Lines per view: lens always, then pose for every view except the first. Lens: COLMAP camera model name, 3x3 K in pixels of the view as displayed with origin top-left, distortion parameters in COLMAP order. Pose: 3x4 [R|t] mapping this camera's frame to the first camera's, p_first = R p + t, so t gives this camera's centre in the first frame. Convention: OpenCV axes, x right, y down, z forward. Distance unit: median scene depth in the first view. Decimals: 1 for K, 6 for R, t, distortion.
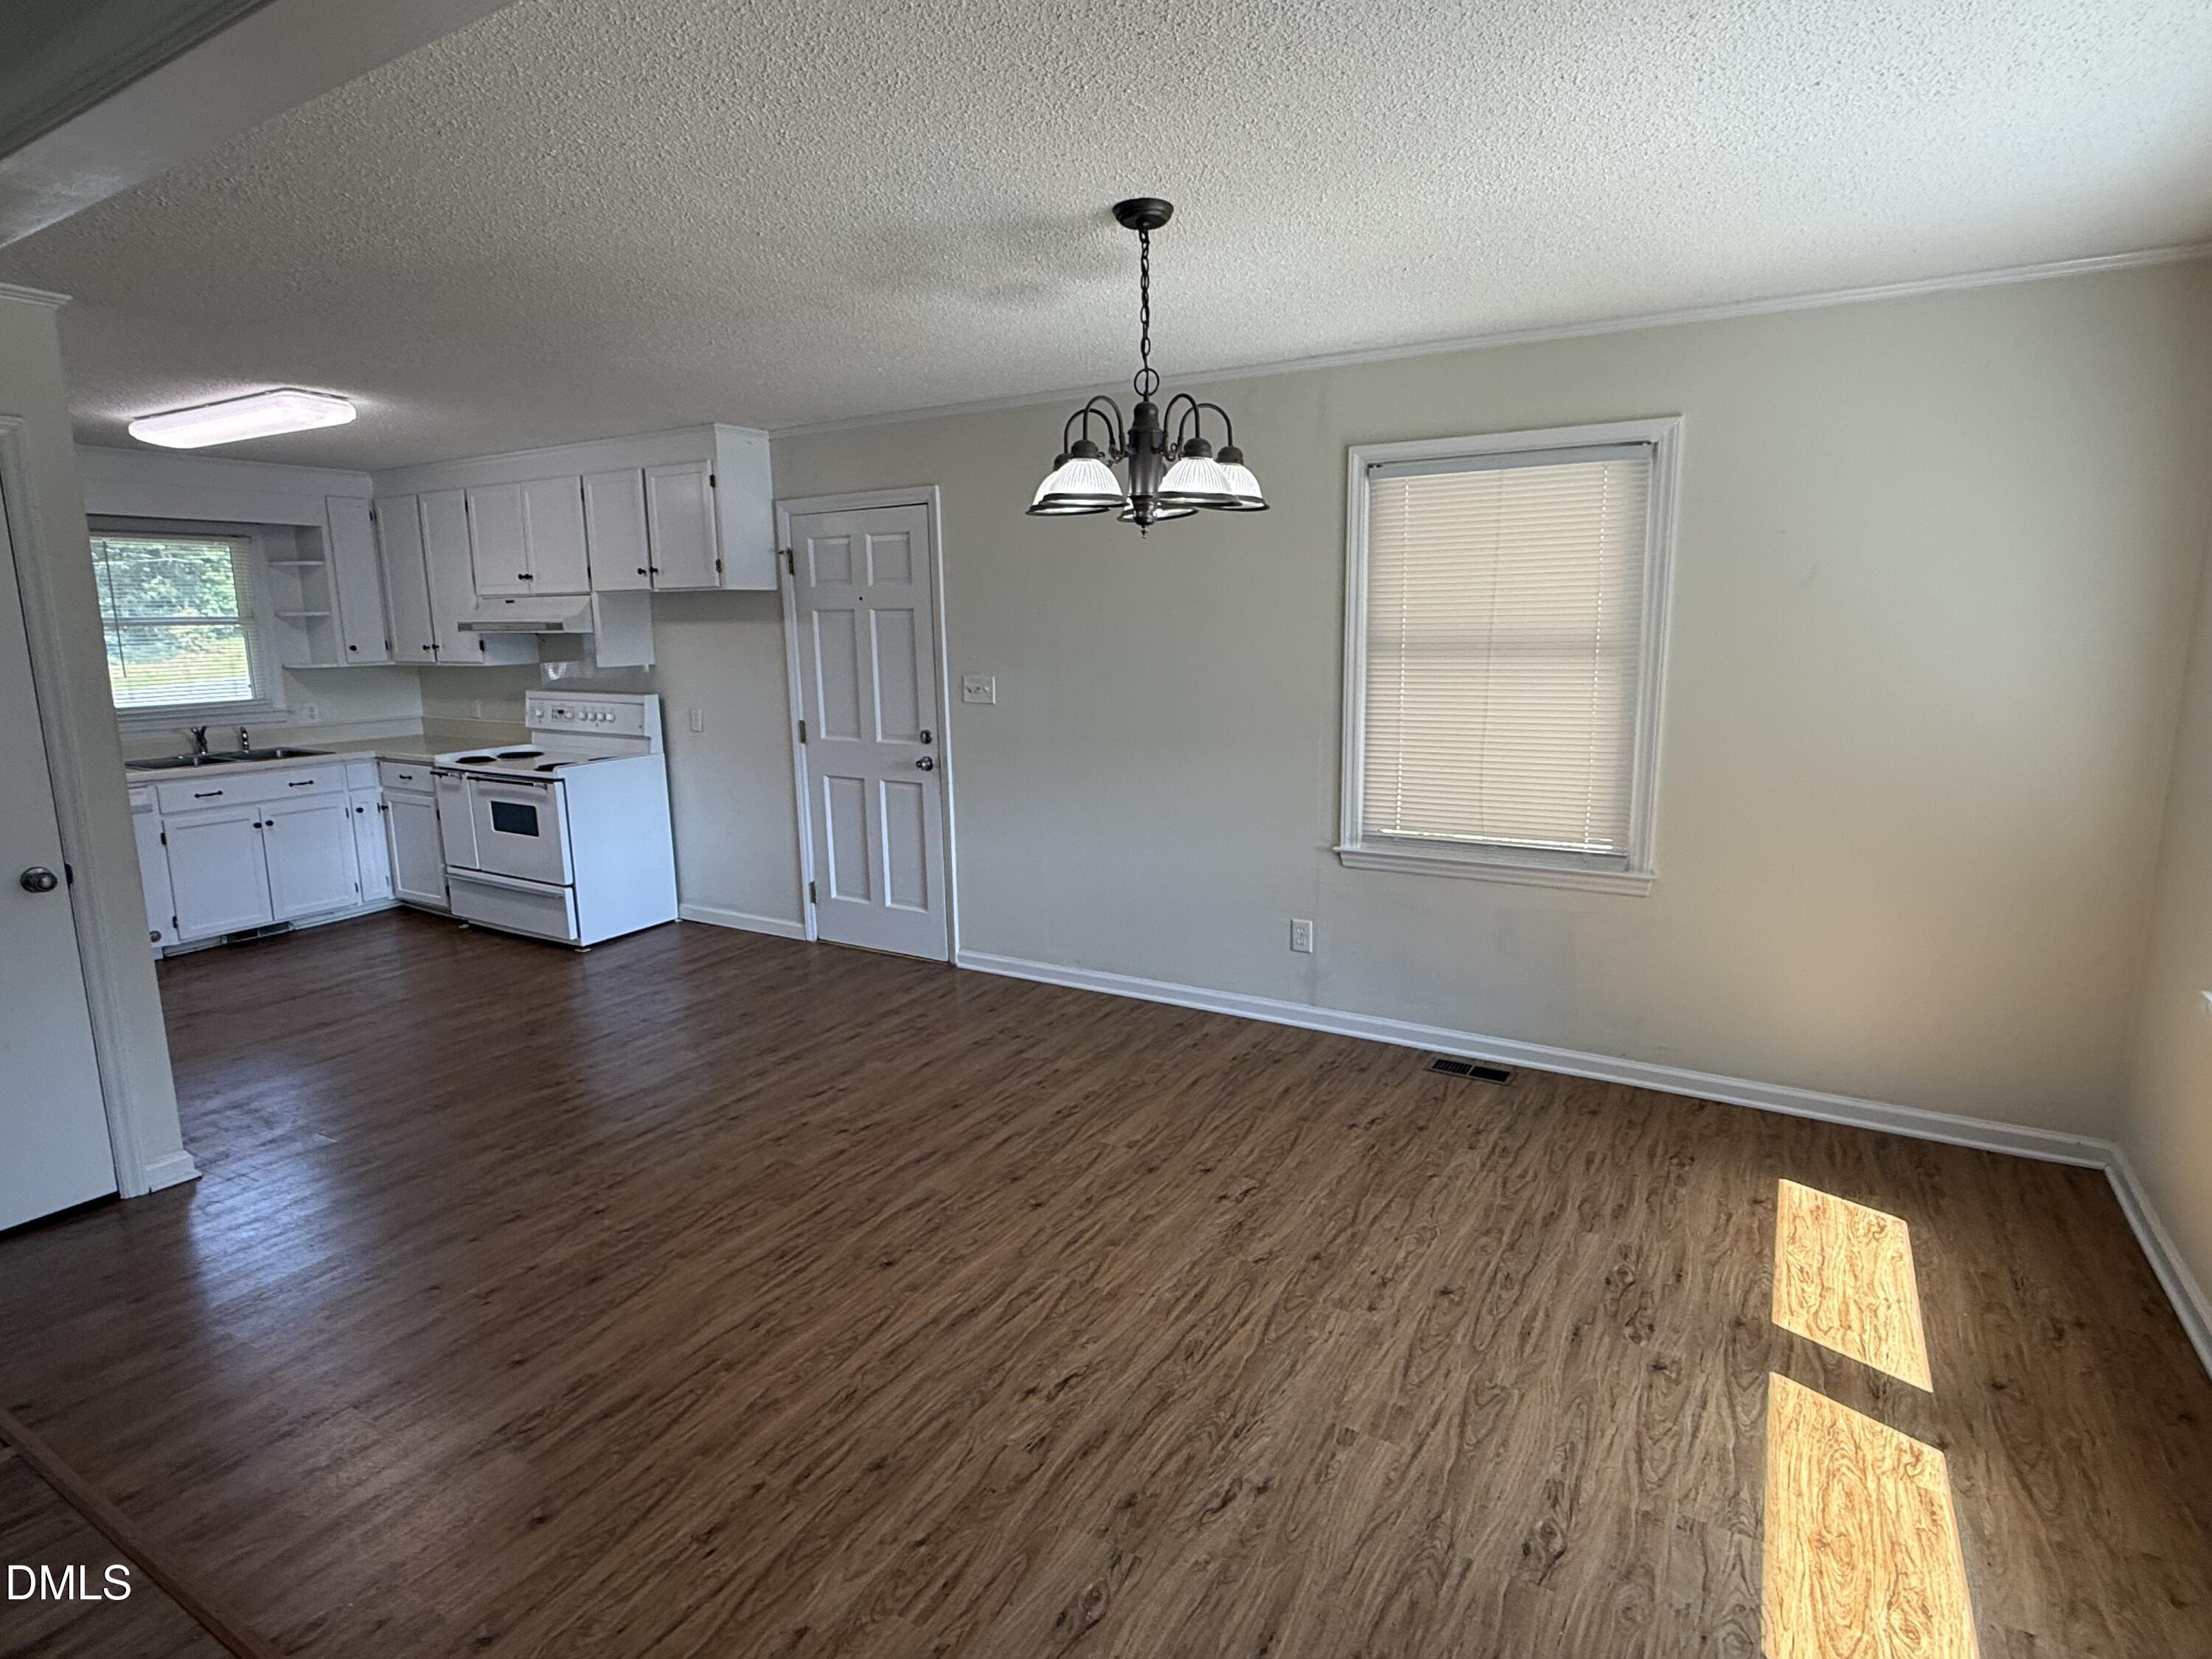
lens RADIAL K [[1157.3, 0, 1106.0], [0, 1157.3, 829.5], [0, 0, 1]] dist [-0.001258, 0.000985]
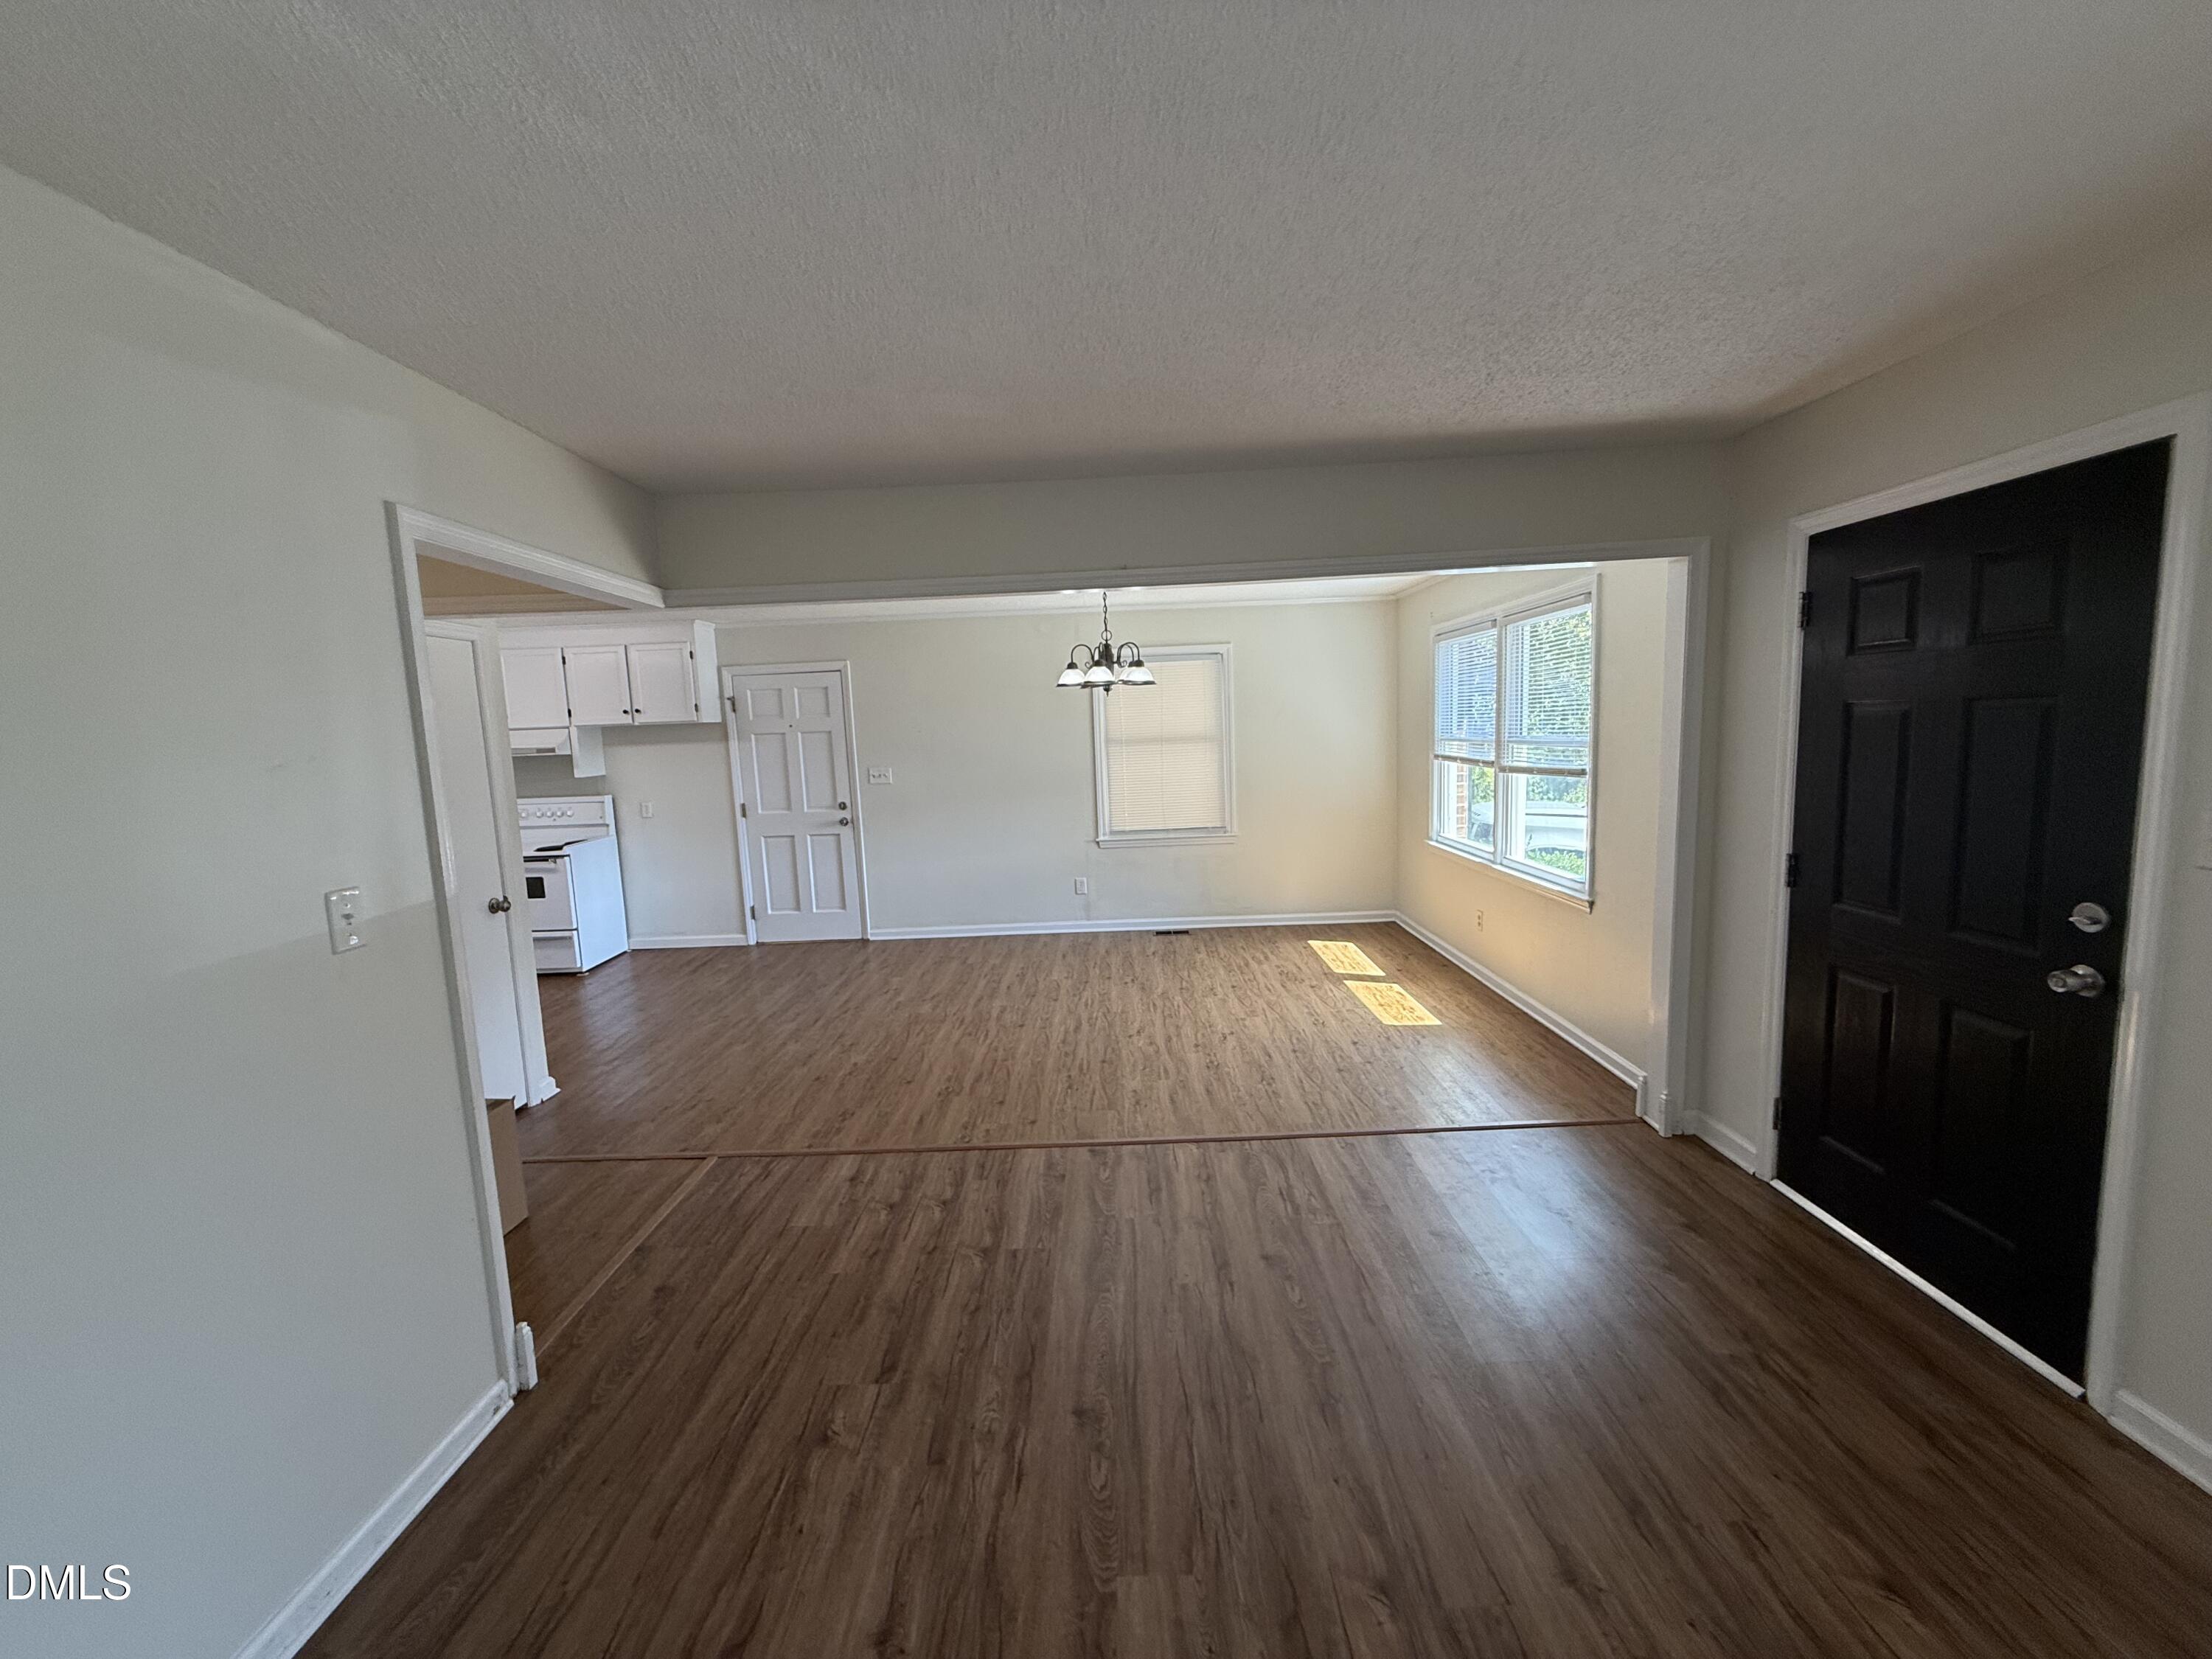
lens RADIAL K [[882.1, 0, 1106.0], [0, 882.1, 829.5], [0, 0, 1]] dist [0.000251, -0.000031]
pose [[0.860259, -0.081822, 0.503250, -0.639200], [0.119460, 0.991910, -0.042934, 0.075154], [-0.495666, 0.097053, 0.863074, -0.406653]]
